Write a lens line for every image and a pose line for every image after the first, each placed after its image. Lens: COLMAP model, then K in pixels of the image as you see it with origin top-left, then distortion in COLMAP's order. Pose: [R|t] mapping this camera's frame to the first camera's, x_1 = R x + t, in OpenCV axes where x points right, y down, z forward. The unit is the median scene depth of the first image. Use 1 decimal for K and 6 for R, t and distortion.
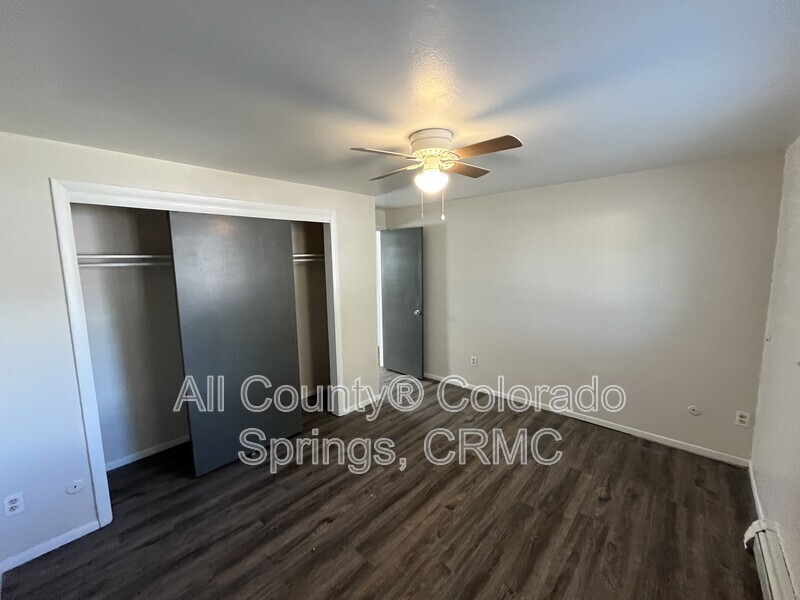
lens RADIAL K [[320.8, 0, 404.7], [0, 320.8, 299.1], [0, 0, 1]] dist [-0.001110, -0.000168]
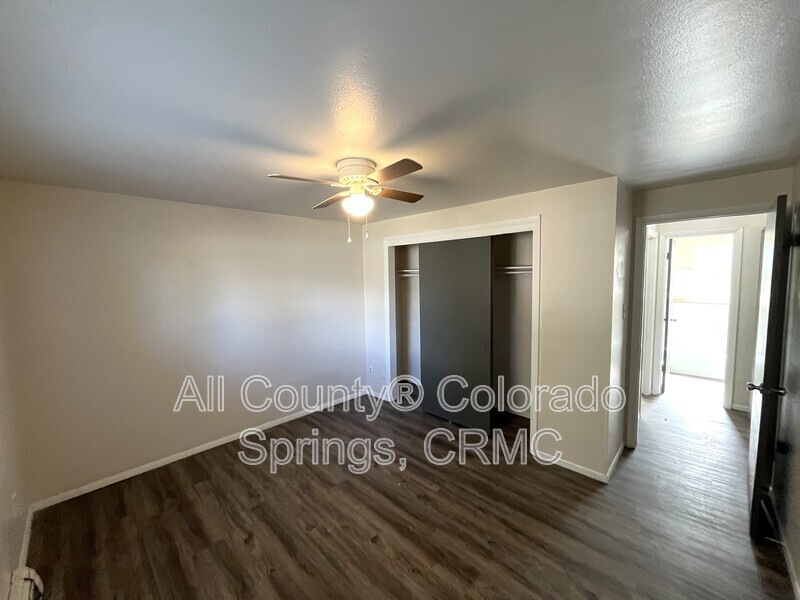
lens RADIAL K [[320.8, 0, 404.7], [0, 320.8, 299.1], [0, 0, 1]] dist [-0.001110, -0.000168]
pose [[-0.024521, 0.098320, -0.994853, 1.059066], [-0.101493, 0.989765, 0.100319, -0.163790], [0.994534, 0.103430, -0.014291, 1.074814]]
